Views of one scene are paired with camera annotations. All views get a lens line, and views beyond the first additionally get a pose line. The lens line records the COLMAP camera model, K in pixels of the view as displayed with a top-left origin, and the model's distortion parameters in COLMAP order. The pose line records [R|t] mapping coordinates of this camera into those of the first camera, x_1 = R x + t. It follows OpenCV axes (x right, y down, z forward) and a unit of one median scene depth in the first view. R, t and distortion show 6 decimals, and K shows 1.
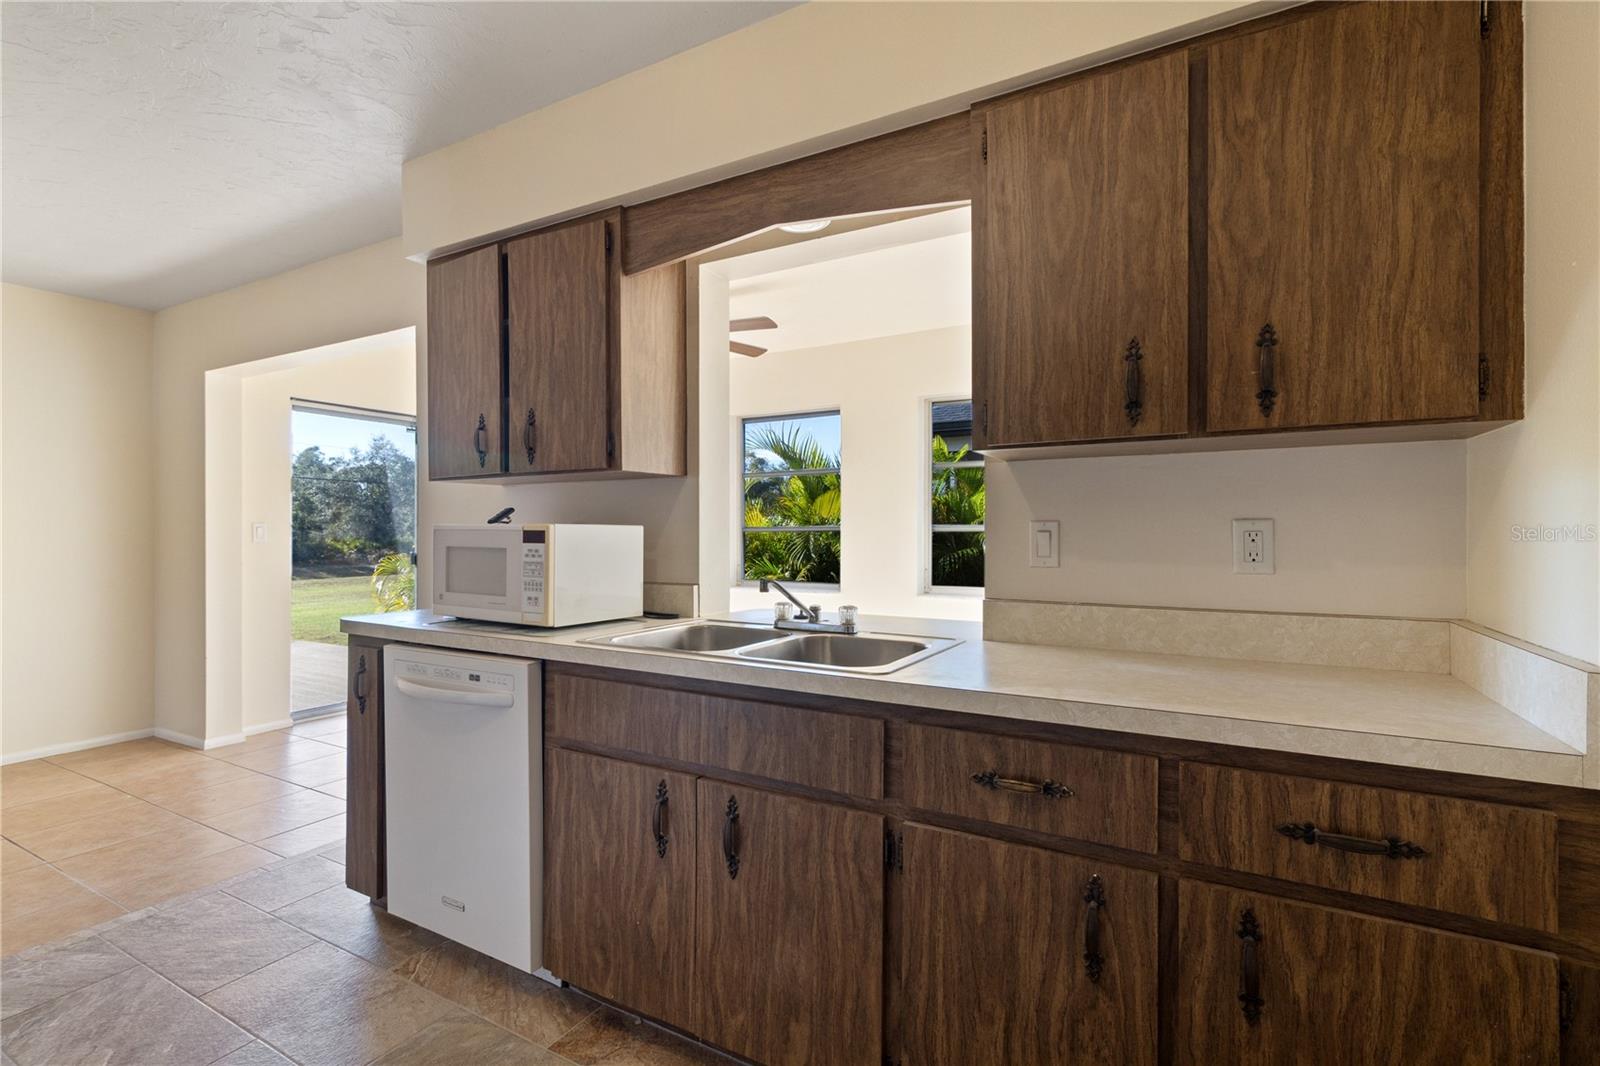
lens RADIAL K [[742.2, 0, 804.5], [0, 742.2, 536.8], [0, 0, 1]] dist [0.000170, 0.001310]
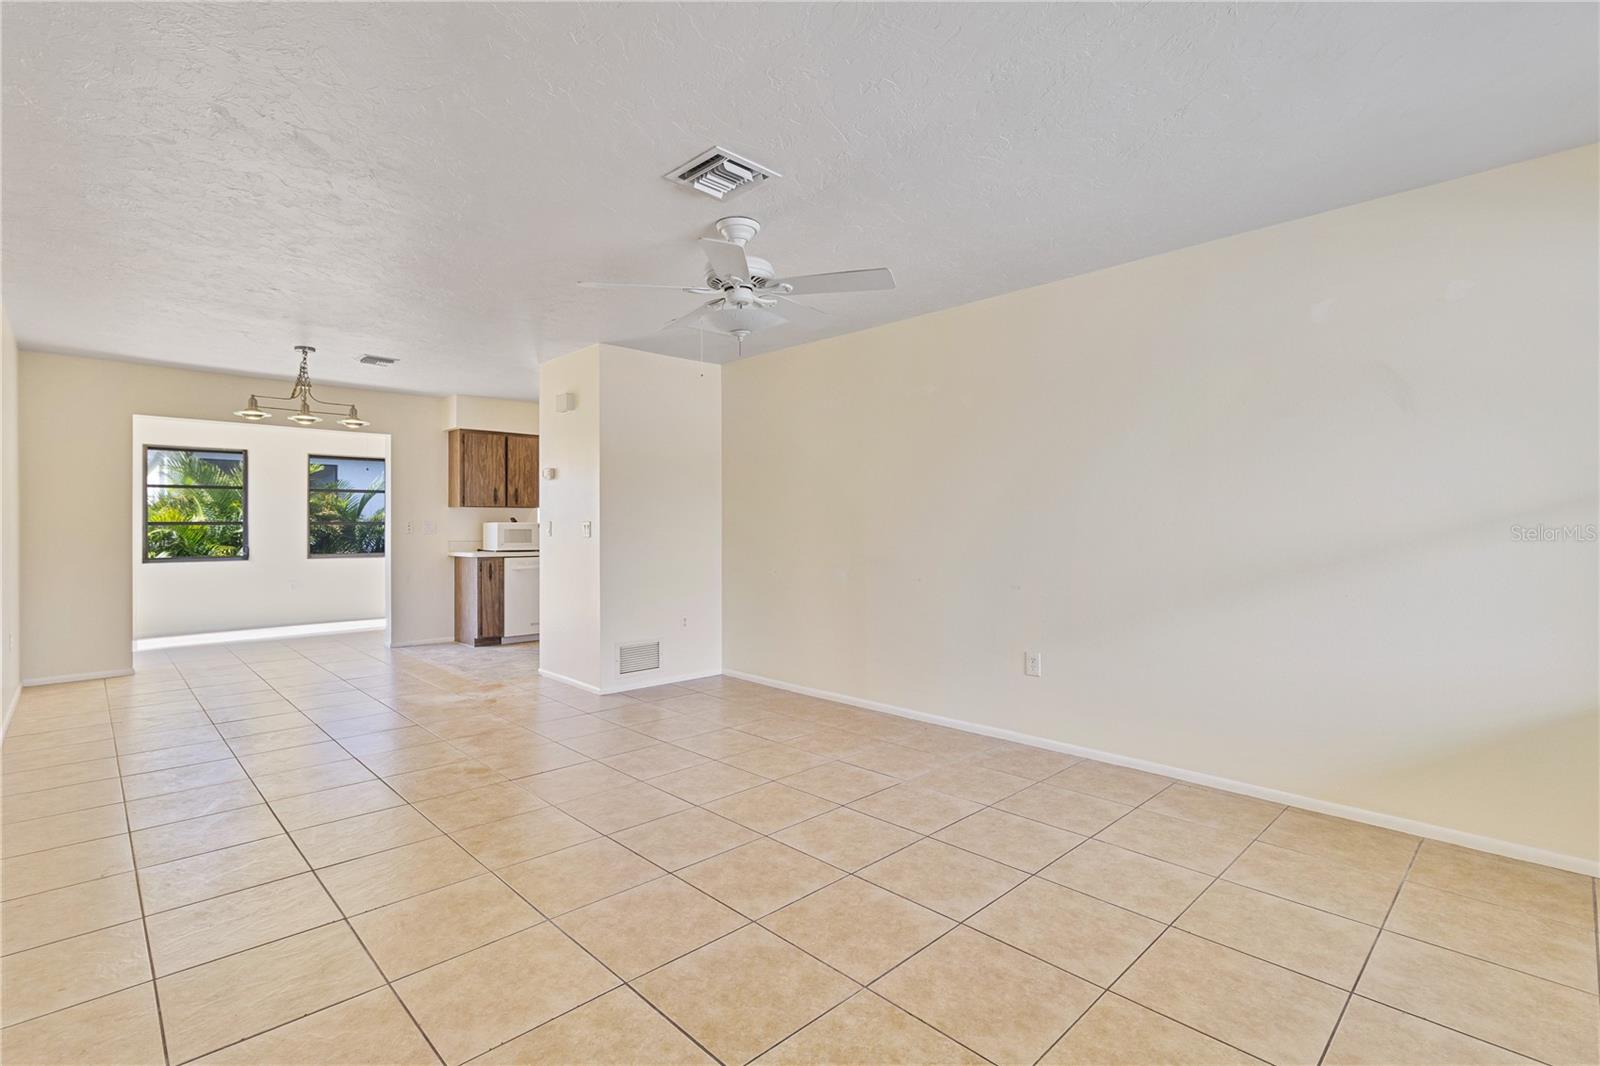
lens RADIAL K [[742.2, 0, 791.8], [0, 742.2, 527.1], [0, 0, 1]] dist [0.000170, 0.001310]
pose [[0.295135, -0.013119, 0.955365, -3.518116], [0.004981, 0.999913, 0.012192, -0.032248], [-0.955442, 0.001160, 0.295175, -1.293987]]
